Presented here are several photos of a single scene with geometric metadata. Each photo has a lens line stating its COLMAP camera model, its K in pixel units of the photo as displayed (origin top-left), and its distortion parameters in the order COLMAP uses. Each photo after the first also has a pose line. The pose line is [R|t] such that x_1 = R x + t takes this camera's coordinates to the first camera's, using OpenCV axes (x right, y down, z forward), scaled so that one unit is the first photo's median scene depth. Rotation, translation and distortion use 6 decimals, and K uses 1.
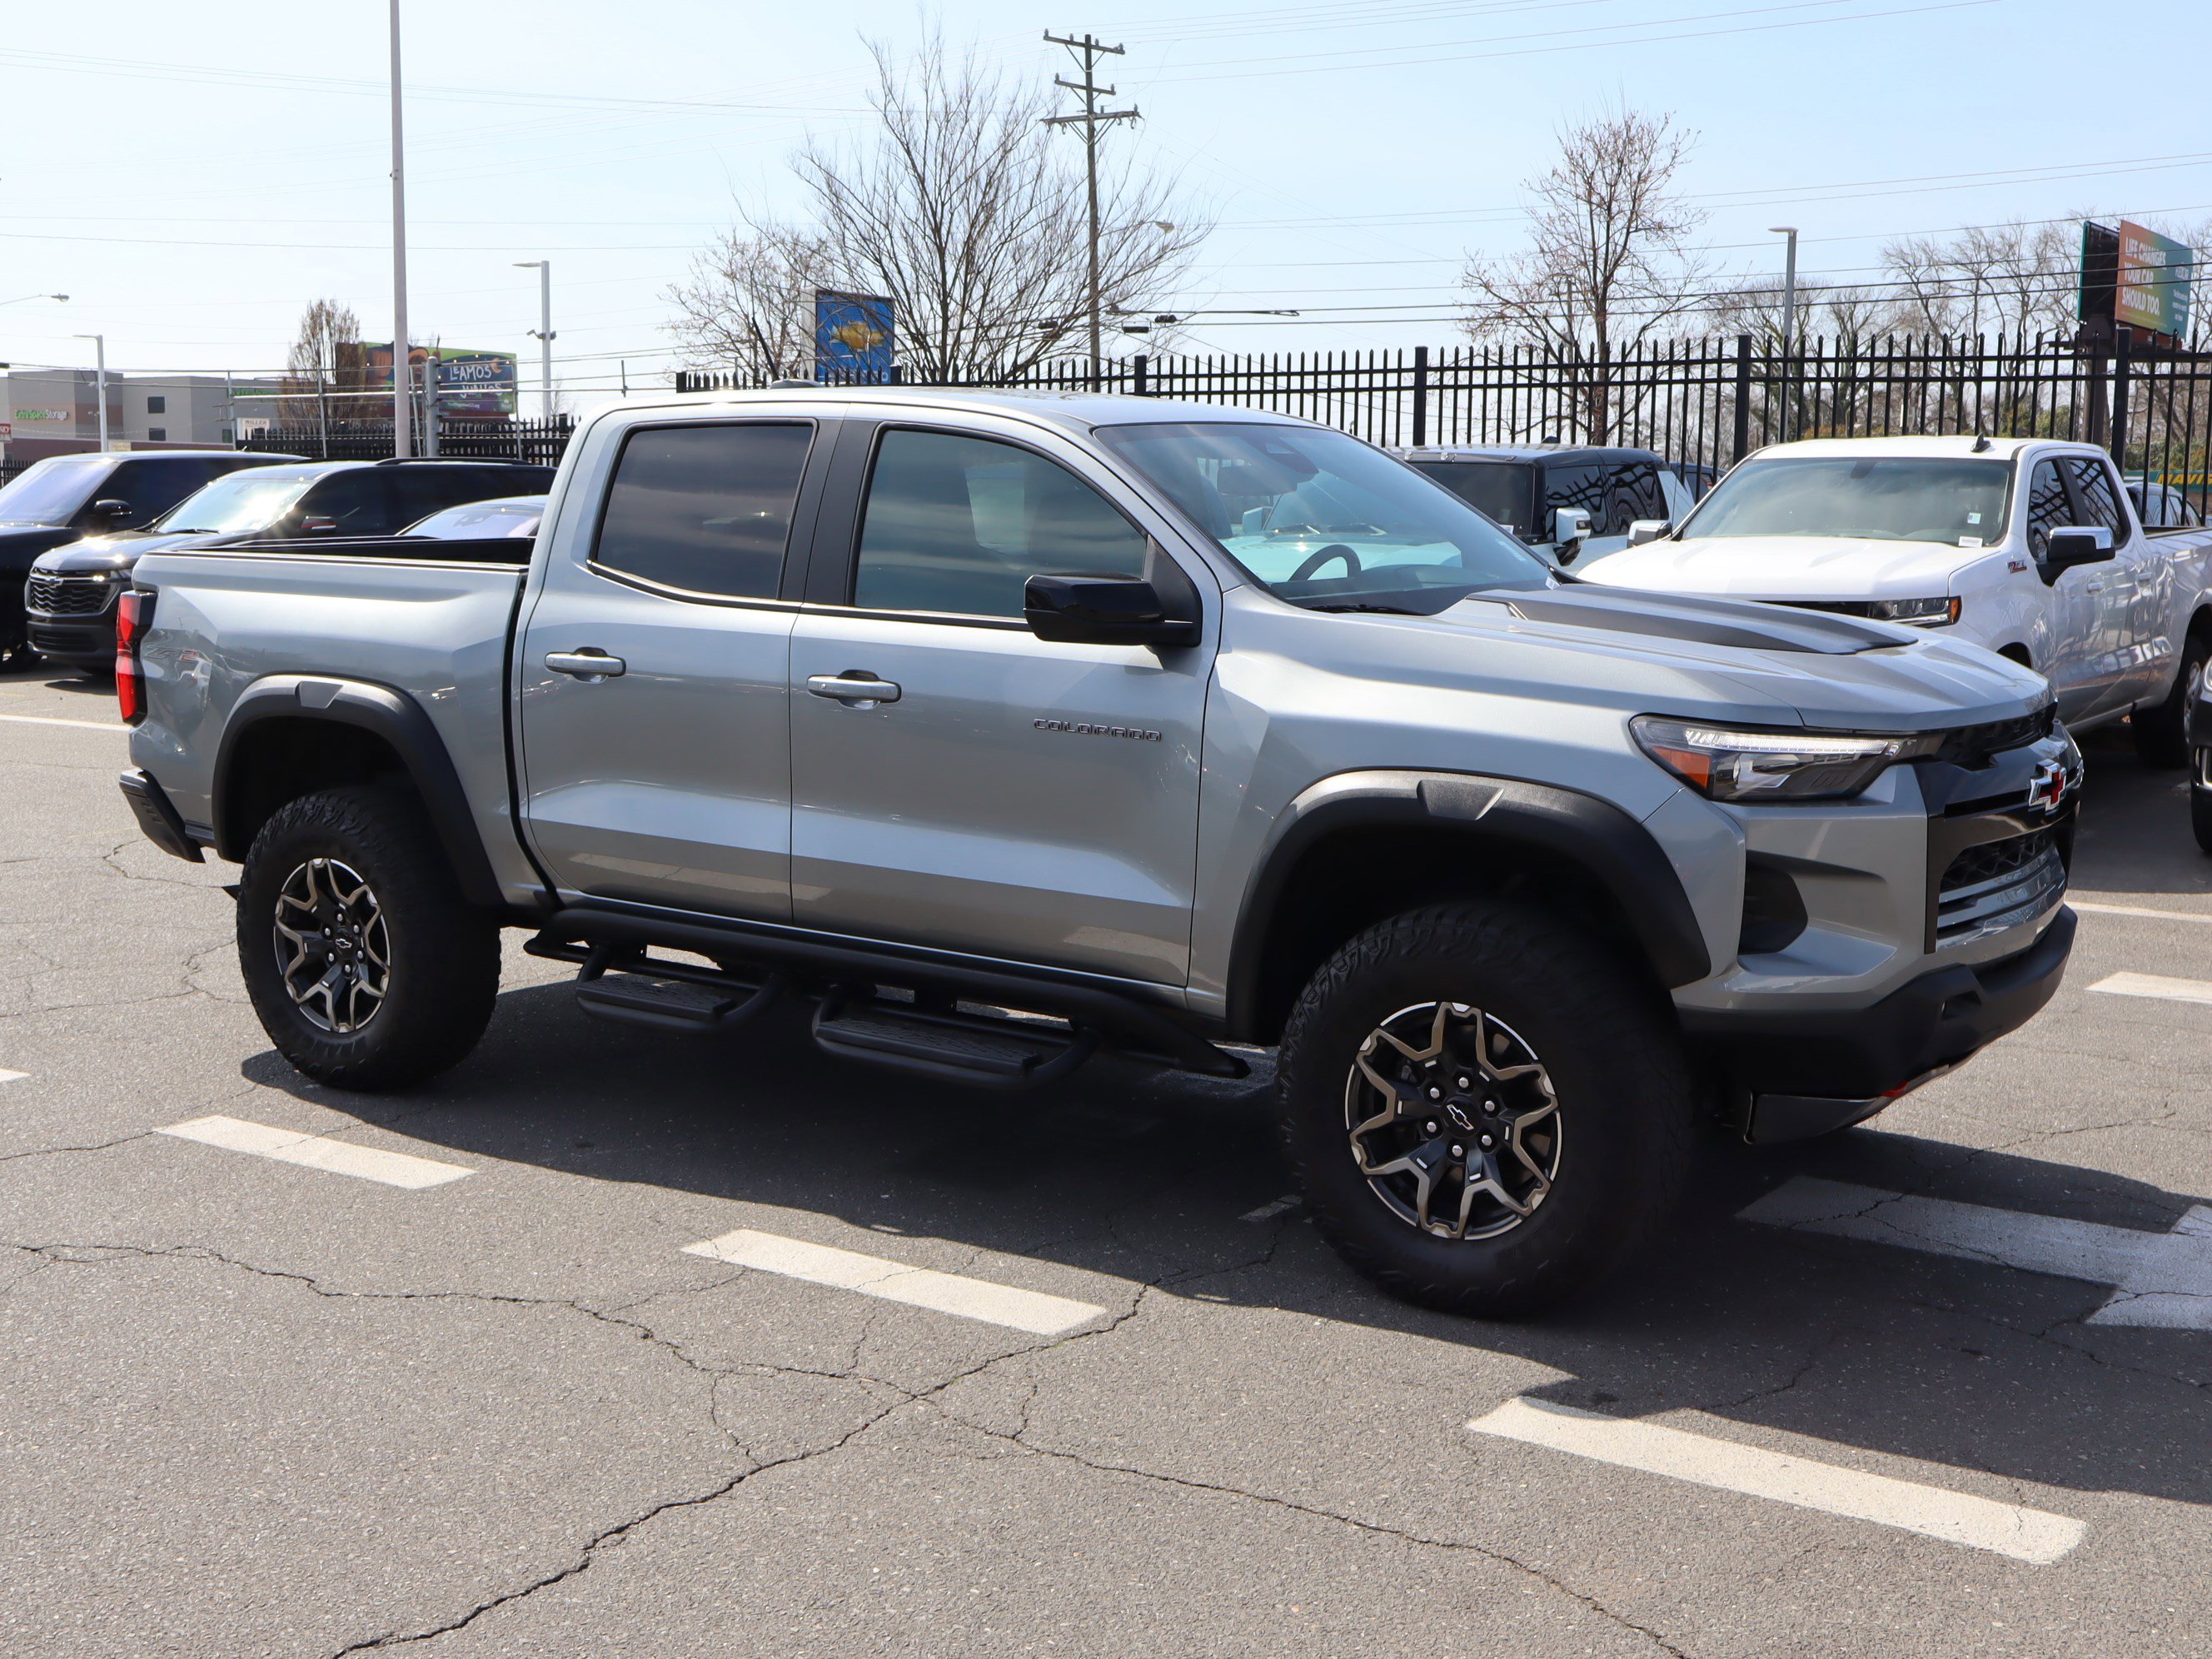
lens RADIAL K [[2662.6, 0, 1064.3], [0, 2662.6, 827.0], [0, 0, 1]] dist [0.012516, -0.008460]
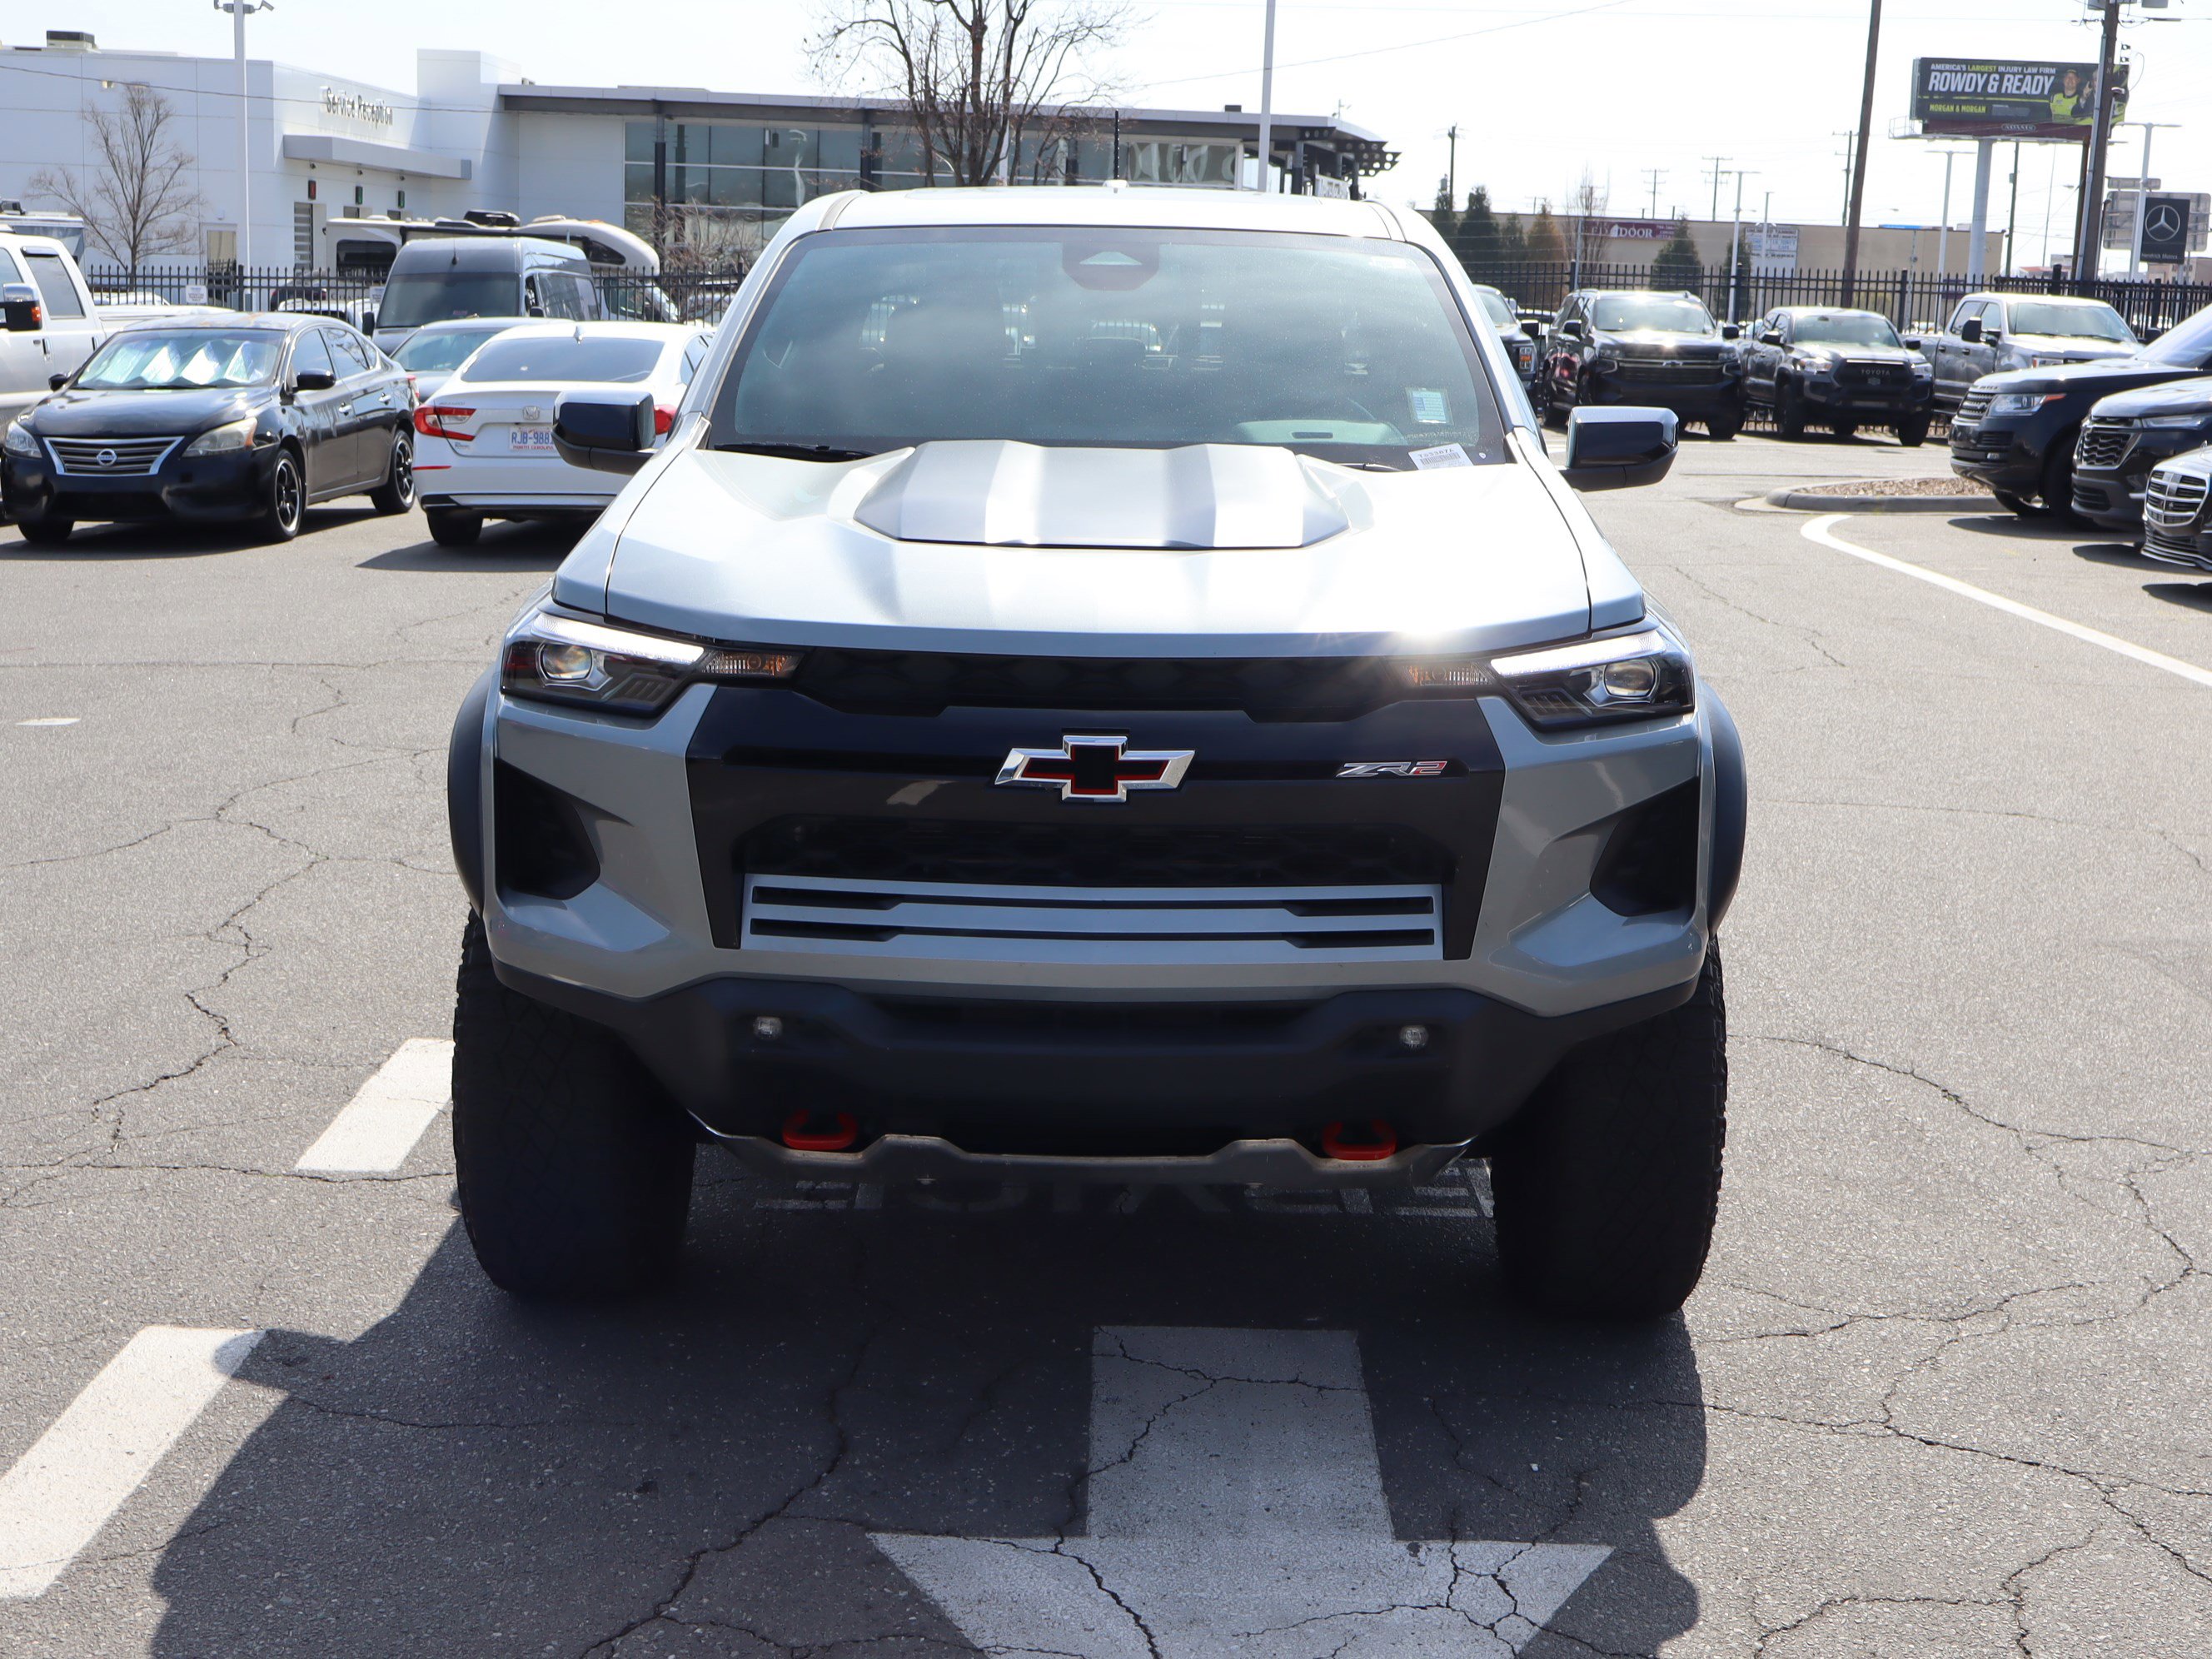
lens RADIAL K [[3022.8, 0, 1106.0], [0, 3022.8, 838.1], [0, 0, 1]] dist [-0.002001, 0.076448]
pose [[0.556566, 0.157754, -0.815689, 0.900288], [-0.132130, 0.986118, 0.100559, -0.067740], [0.820229, 0.051809, 0.569684, 0.525828]]
